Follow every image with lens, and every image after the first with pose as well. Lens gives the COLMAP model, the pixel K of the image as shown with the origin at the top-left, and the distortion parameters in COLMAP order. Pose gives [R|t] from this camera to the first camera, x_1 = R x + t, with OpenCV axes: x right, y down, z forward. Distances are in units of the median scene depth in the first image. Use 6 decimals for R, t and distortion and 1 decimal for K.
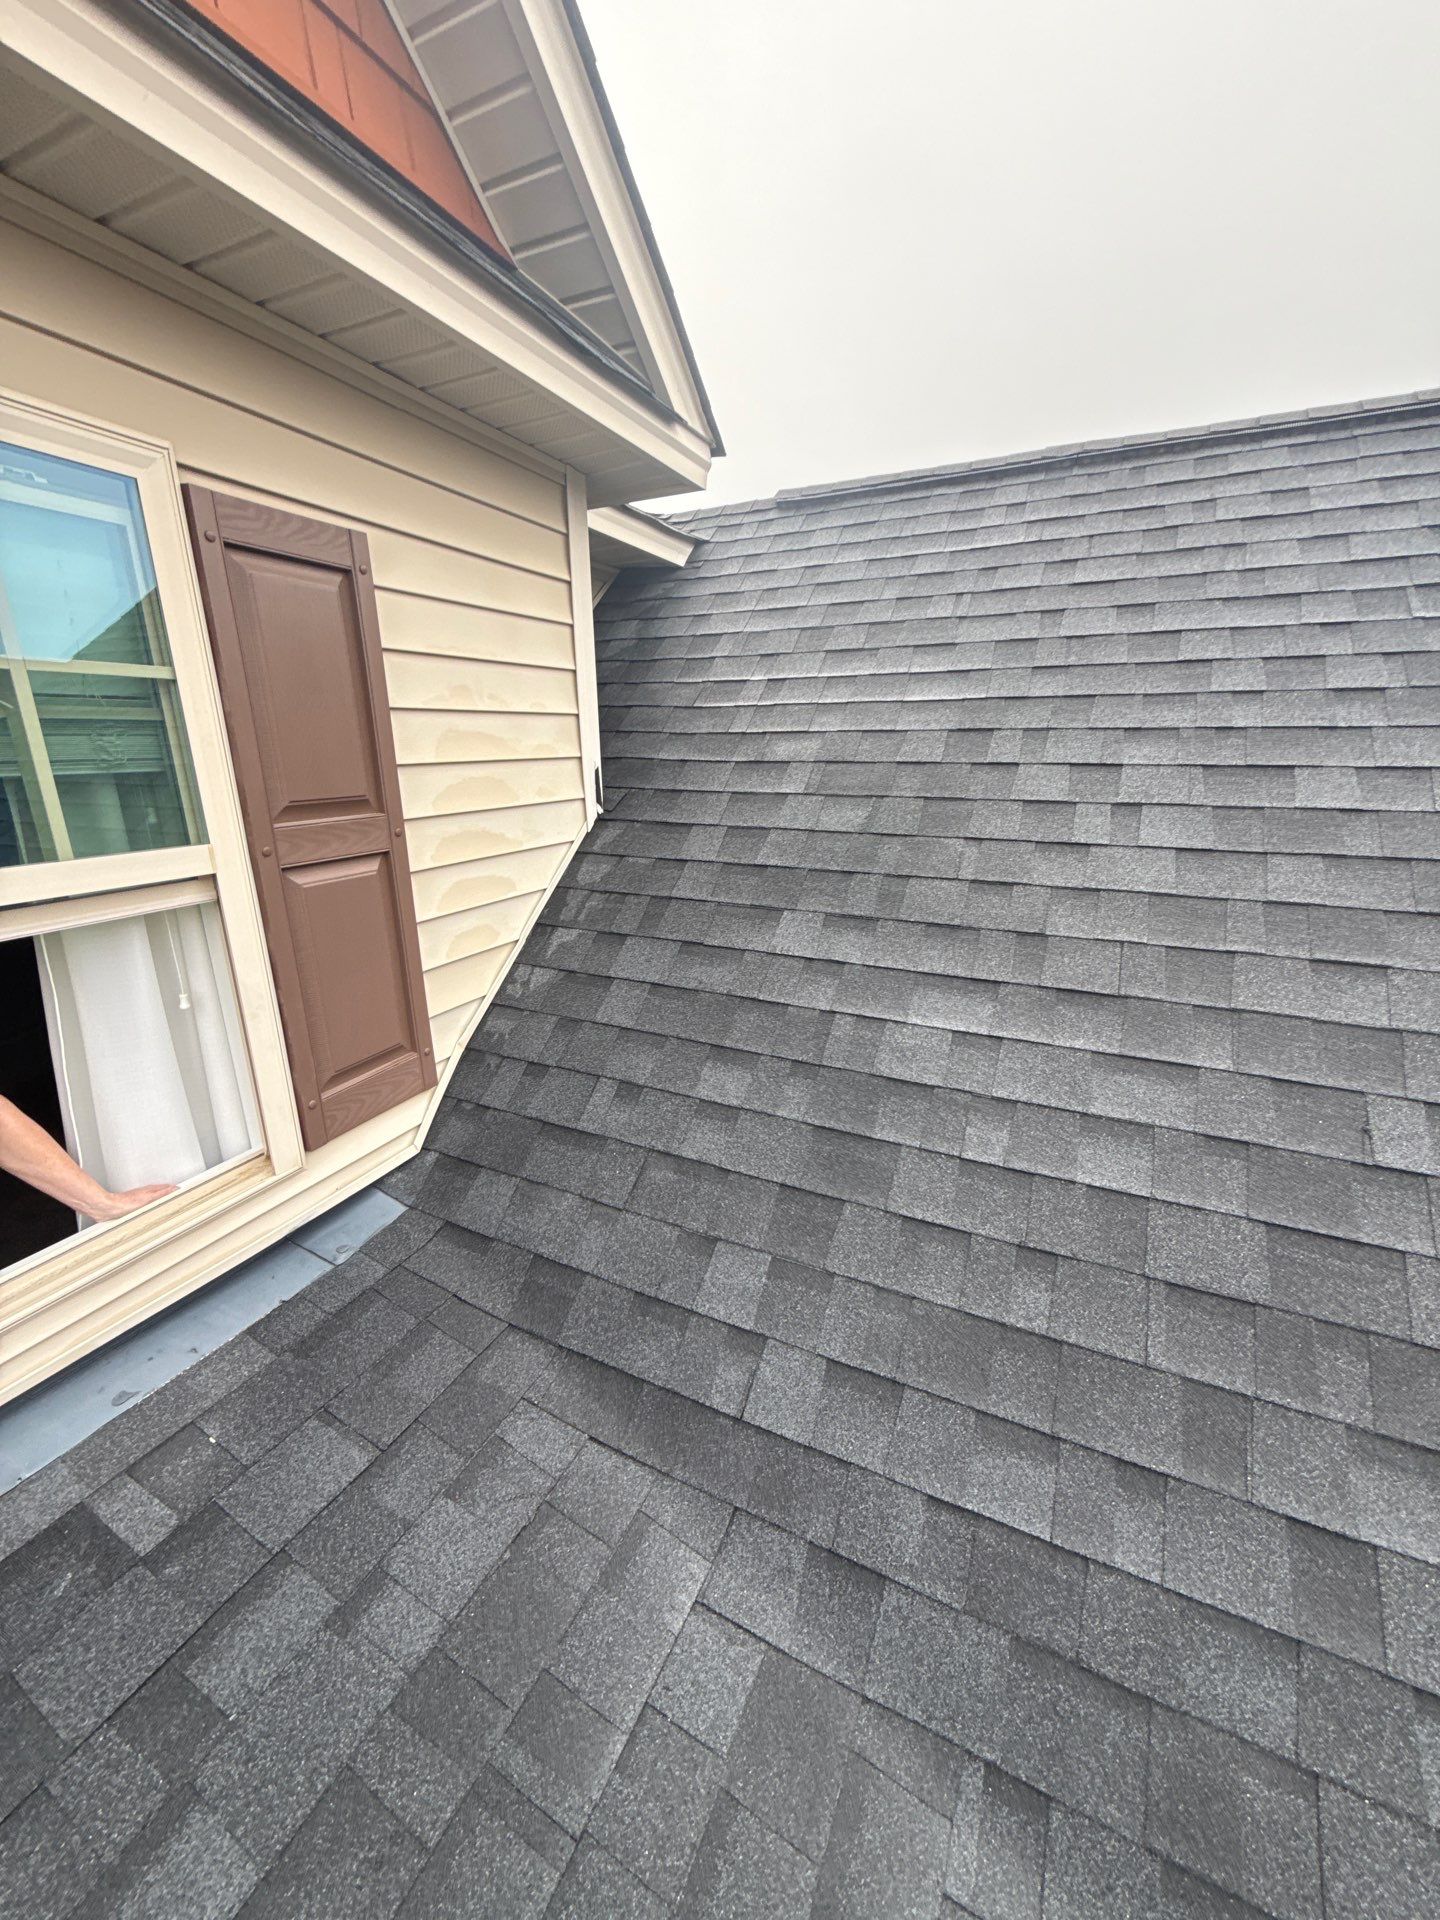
lens RADIAL K [[758.5, 0, 707.6], [0, 758.5, 960.8], [0, 0, 1]] dist [0.000354, -0.000366]
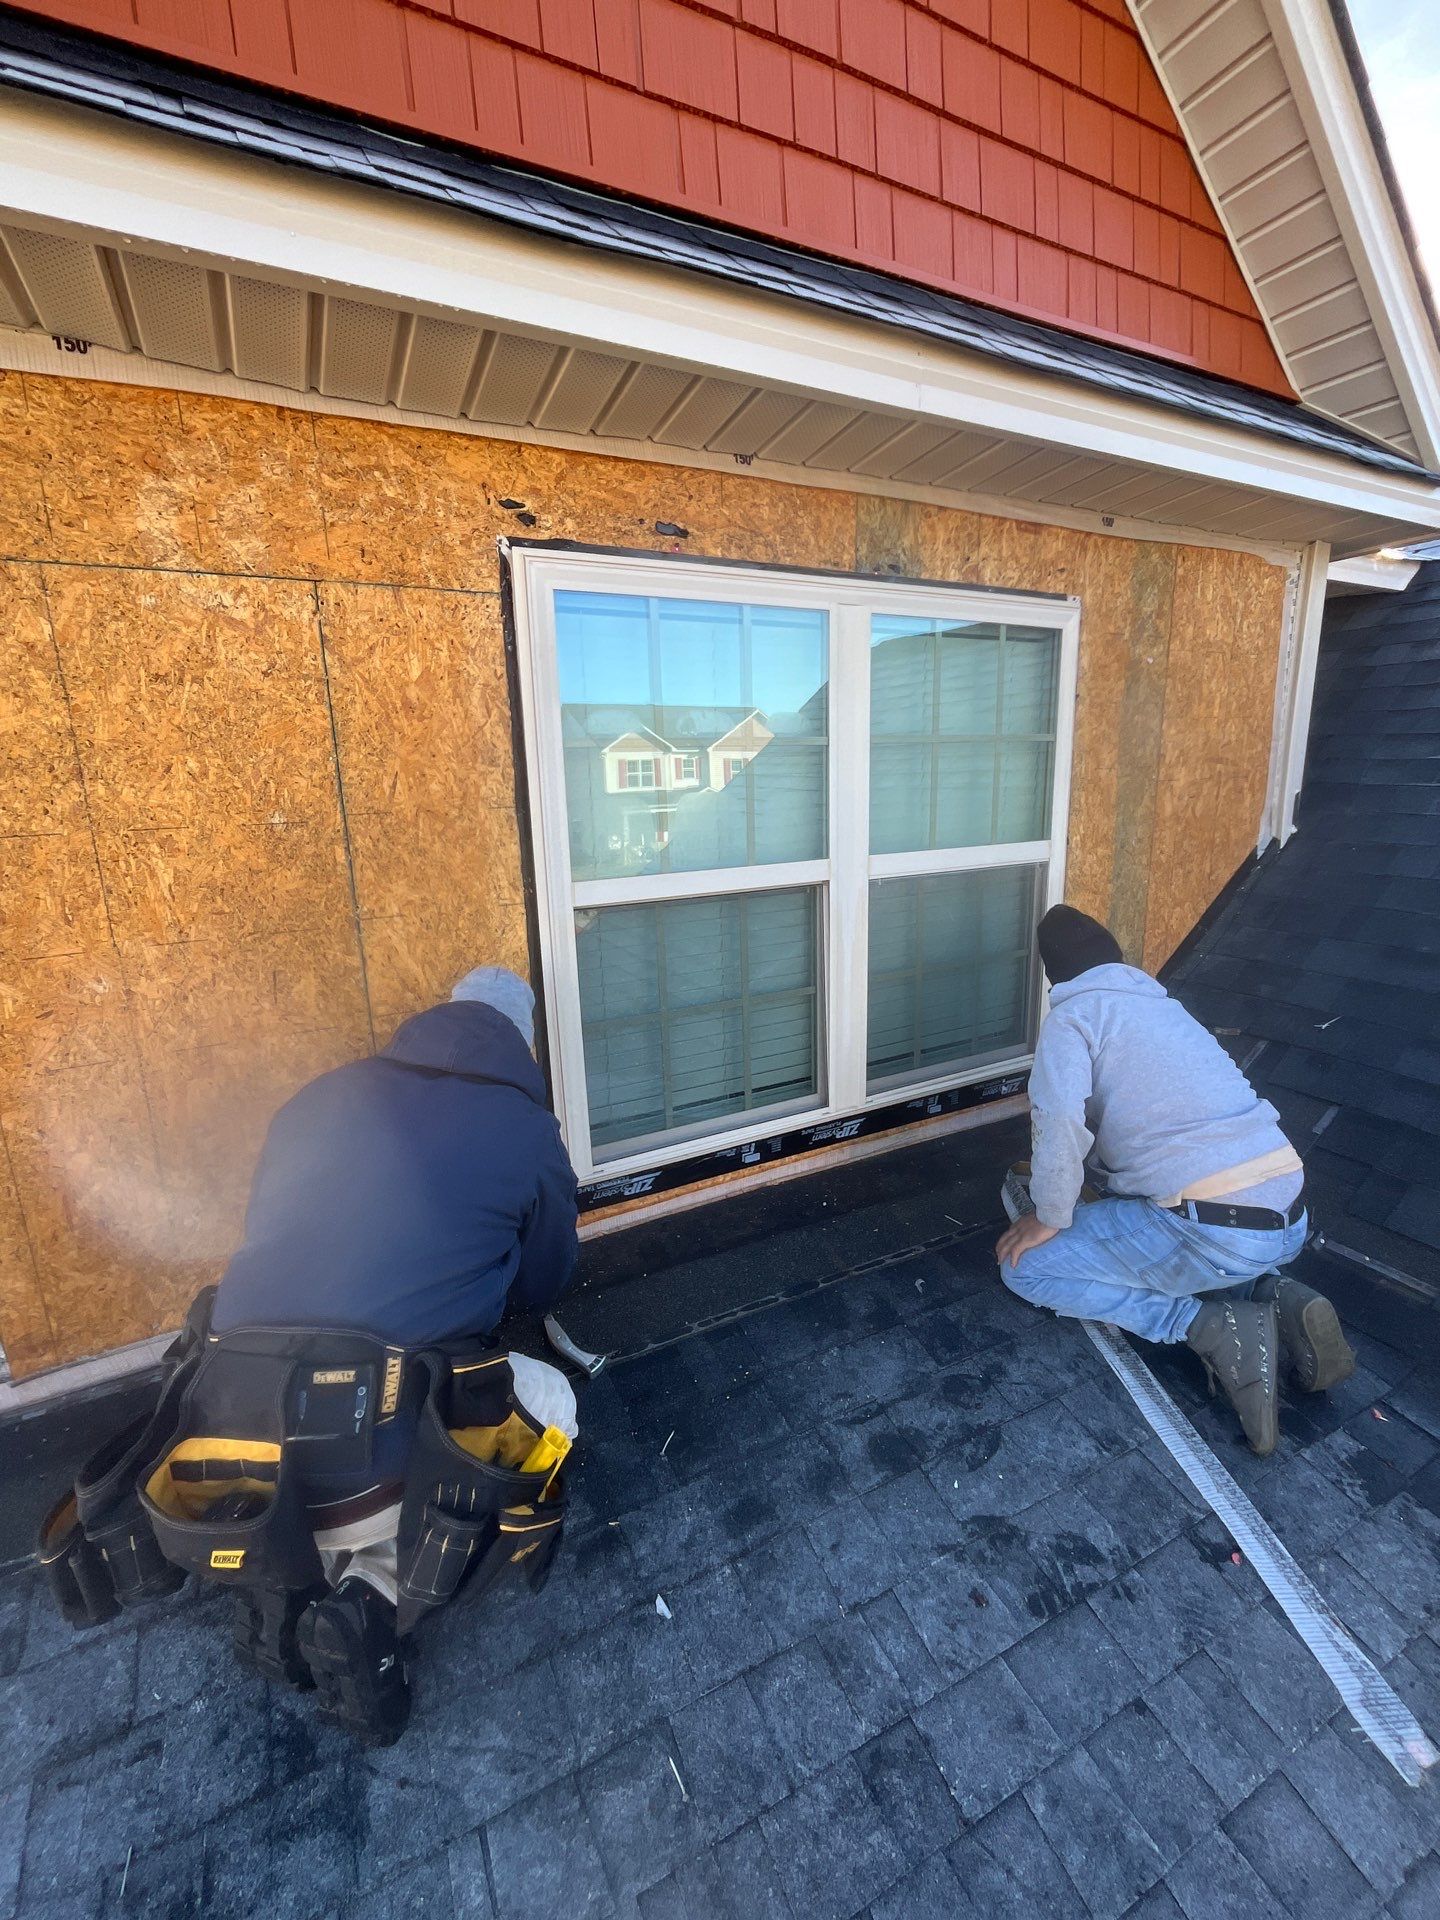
lens RADIAL K [[825.0, 0, 715.6], [0, 825.0, 958.0], [0, 0, 1]] dist [-0.005542, 0.000677]
pose [[0.807118, 0.124632, -0.577086, -0.126195], [-0.149205, 0.988794, 0.004868, 0.130575], [0.571226, 0.082175, 0.816669, -0.553683]]
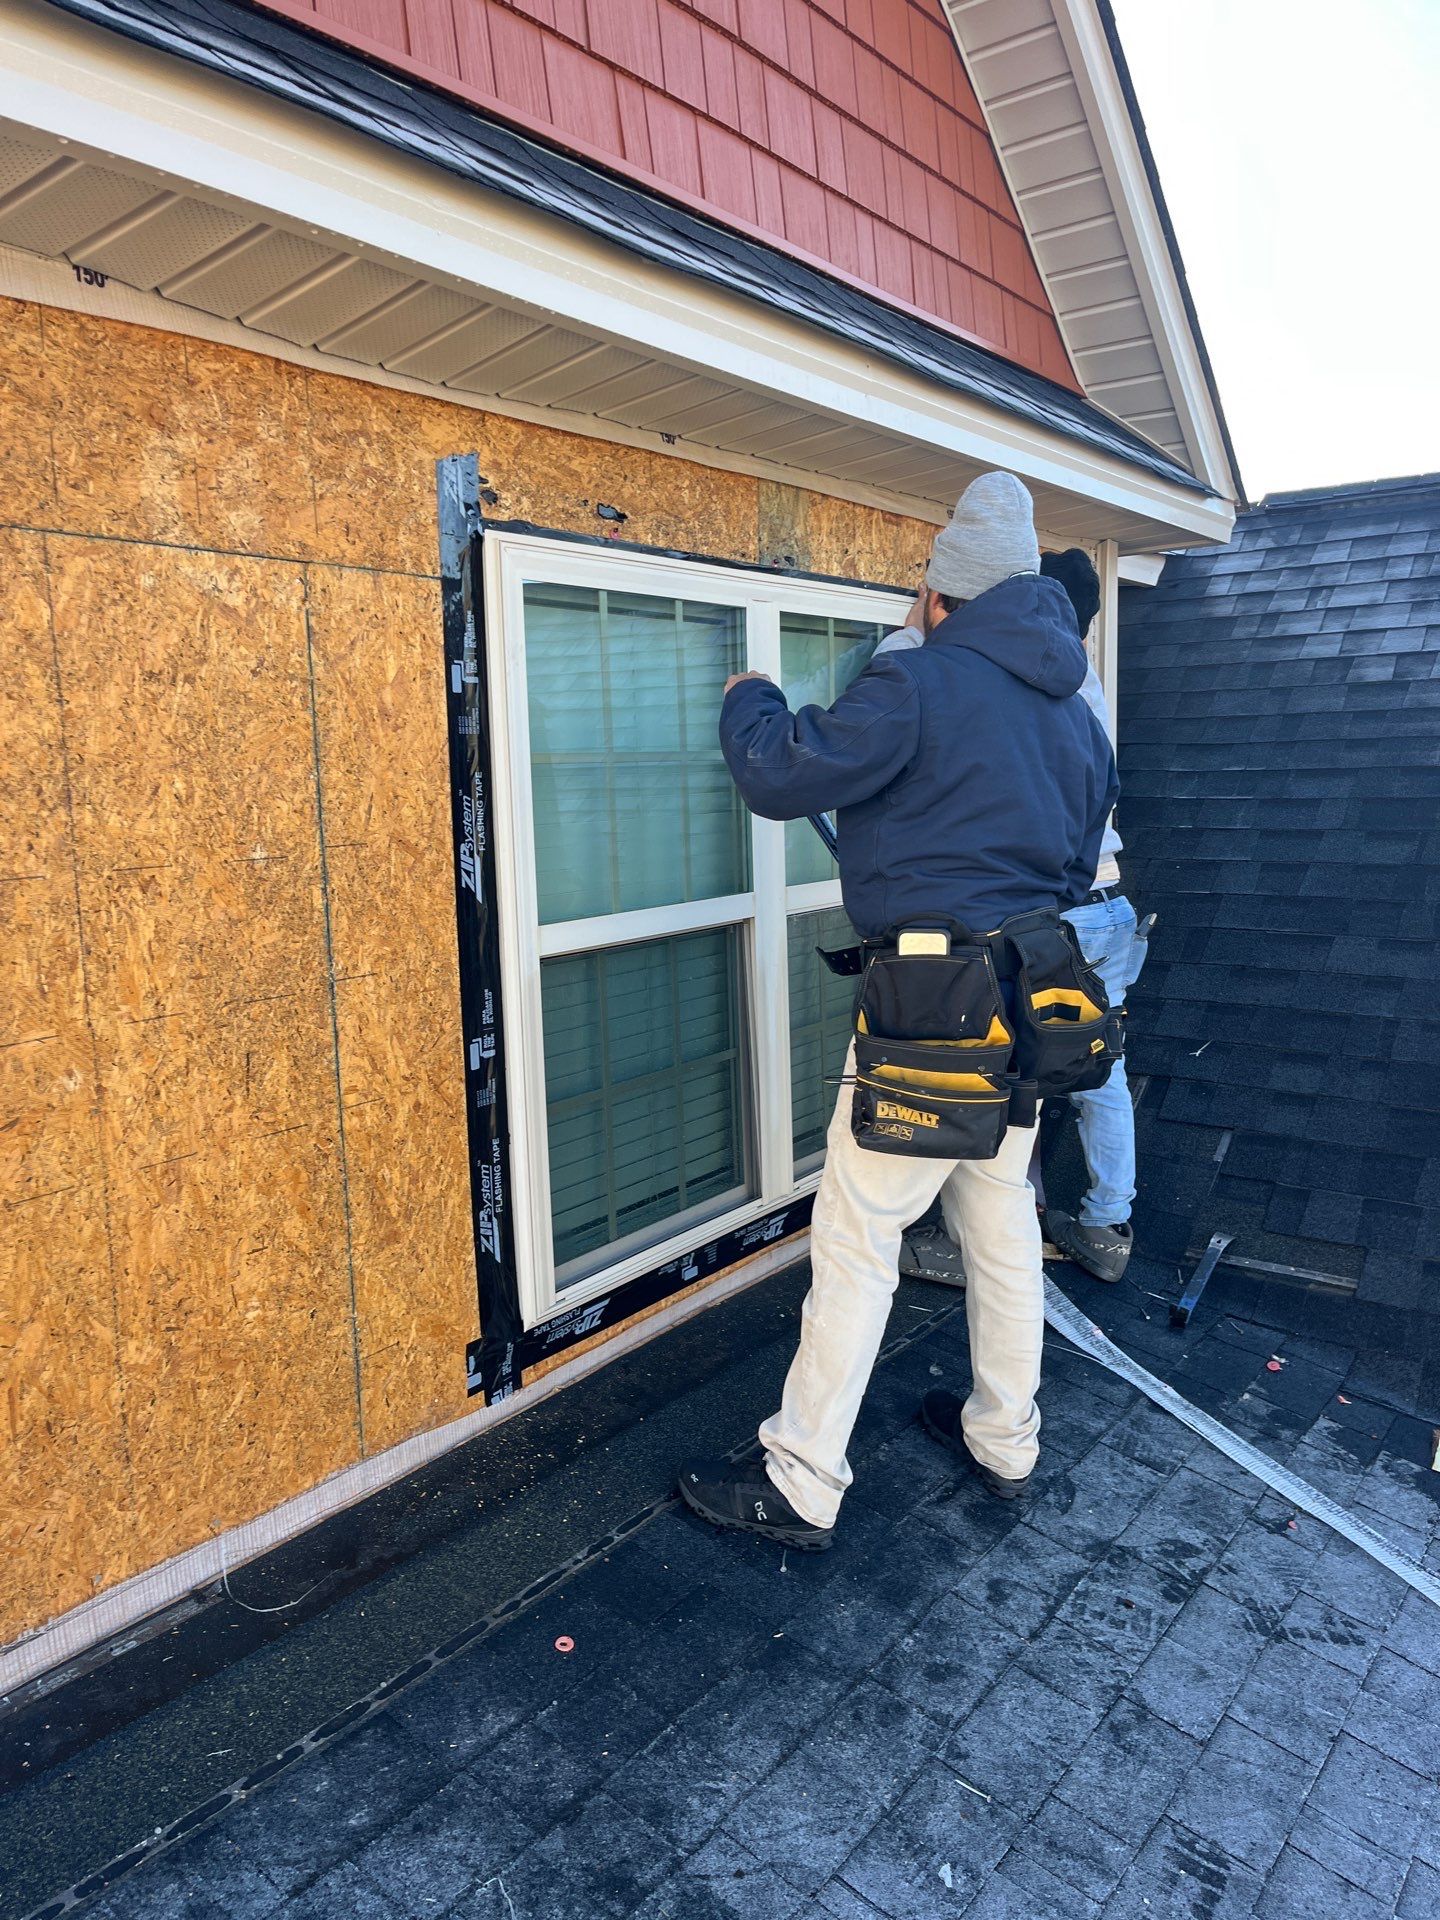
lens RADIAL K [[1462.9, 0, 720.0], [0, 1462.9, 960.0], [0, 0, 1]] dist [0.035447, -0.011148]
pose [[0.986282, 0.010432, -0.164741, -0.397946], [-0.033826, 0.989595, -0.139848, 0.275291], [0.161568, 0.143502, 0.976372, -1.122067]]
